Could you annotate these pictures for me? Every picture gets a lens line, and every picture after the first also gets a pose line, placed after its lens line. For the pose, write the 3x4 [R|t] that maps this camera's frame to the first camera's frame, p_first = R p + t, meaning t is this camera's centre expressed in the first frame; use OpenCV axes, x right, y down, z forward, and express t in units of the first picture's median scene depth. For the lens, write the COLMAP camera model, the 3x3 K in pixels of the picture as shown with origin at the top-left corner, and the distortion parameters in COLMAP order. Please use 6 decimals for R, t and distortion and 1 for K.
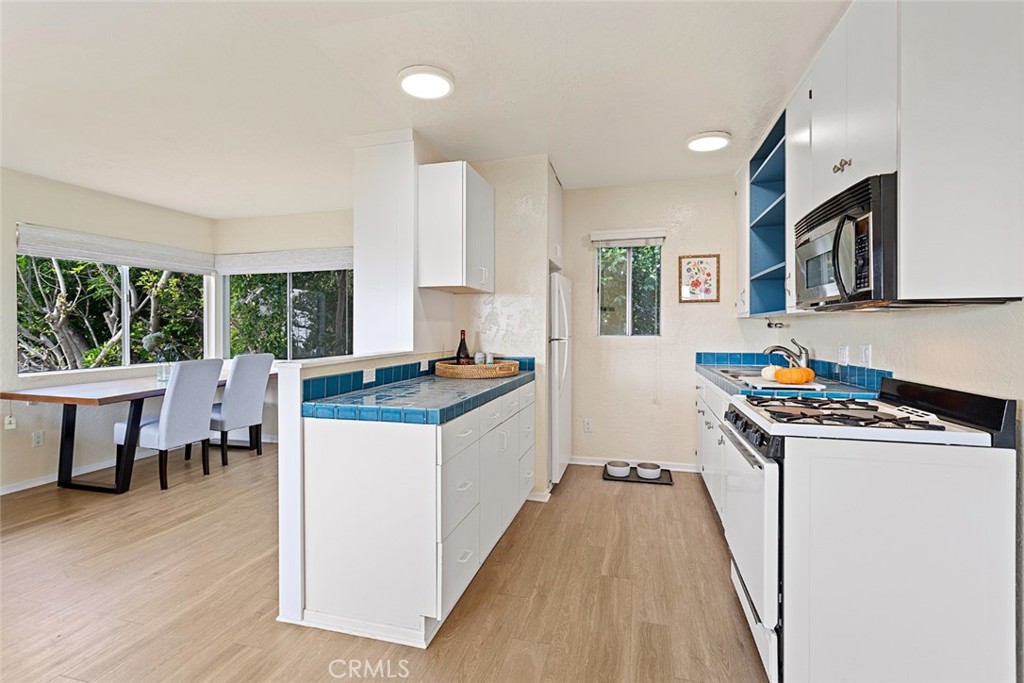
lens RADIAL K [[483.3, 0, 505.7], [0, 483.3, 333.3], [0, 0, 1]] dist [0.000848, 0.000616]
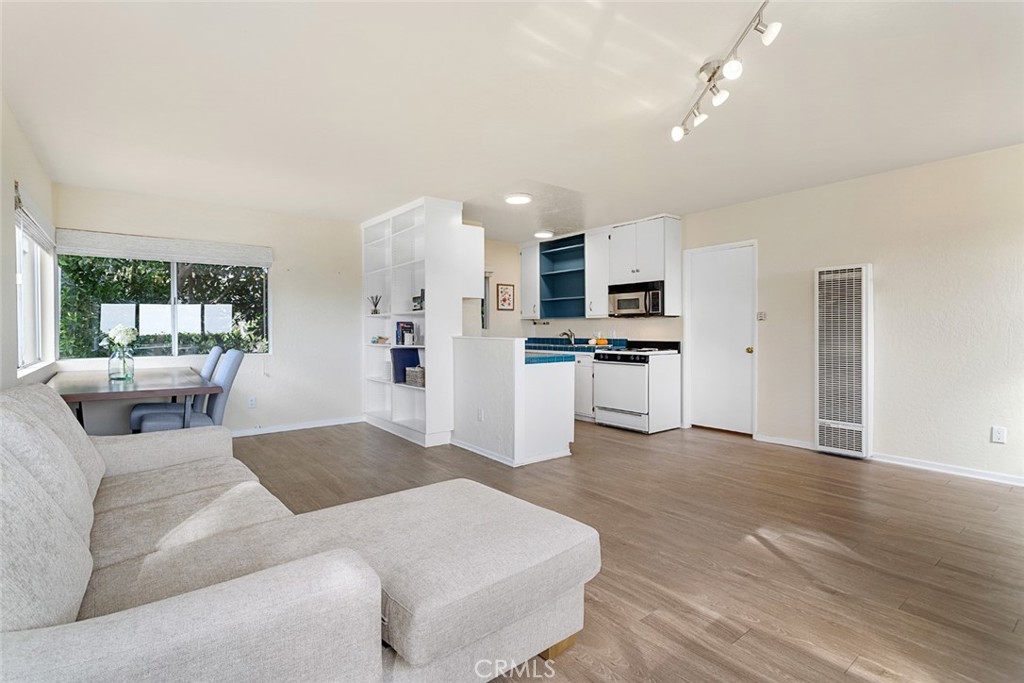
lens RADIAL K [[483.3, 0, 505.7], [0, 483.3, 333.3], [0, 0, 1]] dist [0.000848, 0.000616]
pose [[0.605898, -0.004808, 0.795528, -1.158568], [0.006479, 0.999978, 0.001109, 0.021643], [-0.795516, 0.004482, 0.605916, -0.102347]]
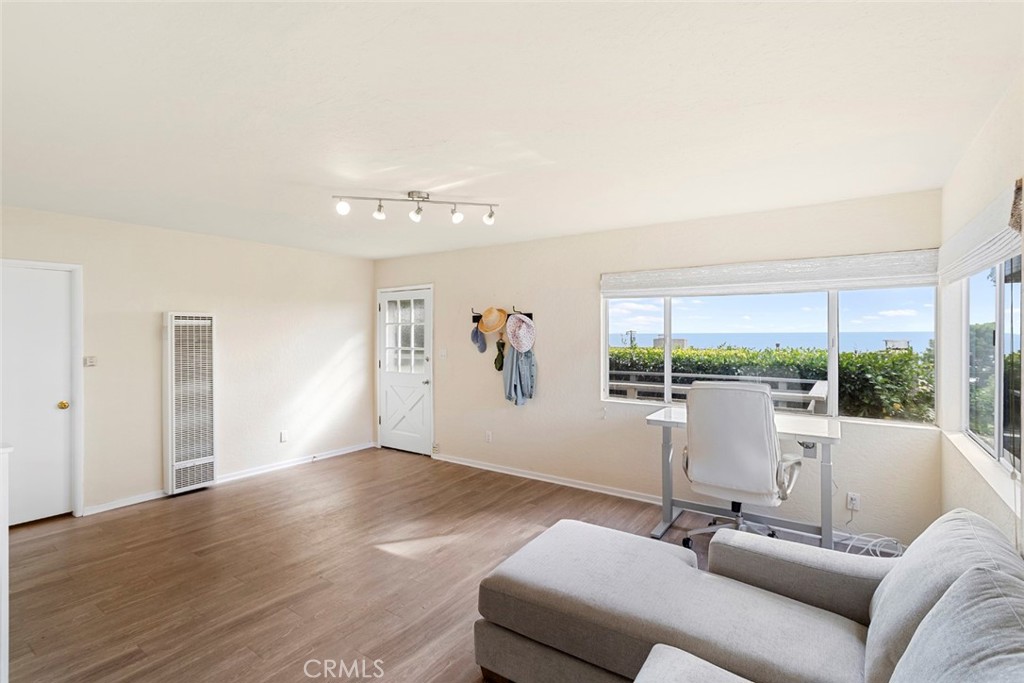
lens RADIAL K [[483.3, 0, 505.7], [0, 483.3, 333.3], [0, 0, 1]] dist [0.000848, 0.000616]
pose [[-0.937322, 0.000449, 0.348465, -0.923912], [0.002807, 0.999976, 0.006264, -0.087360], [-0.348454, 0.006849, -0.937301, 0.846026]]
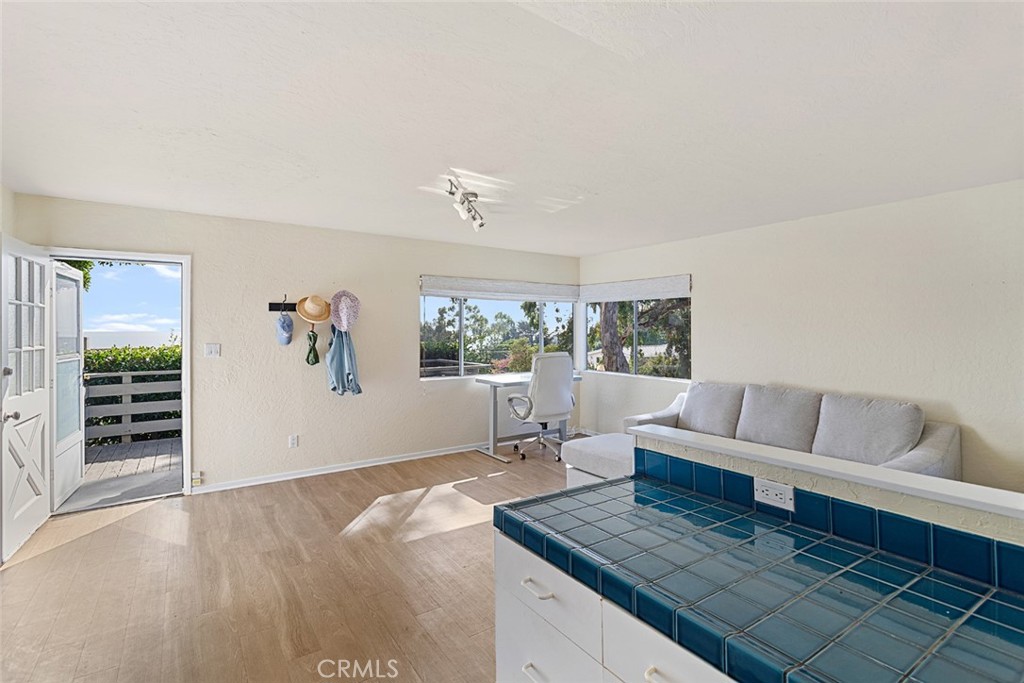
lens RADIAL K [[483.3, 0, 505.7], [0, 483.3, 333.3], [0, 0, 1]] dist [0.000848, 0.000616]
pose [[-0.656115, 0.006762, -0.754630, 0.219905], [-0.000399, 0.999957, 0.009307, -0.065866], [0.754661, 0.006408, -0.656084, 0.766387]]
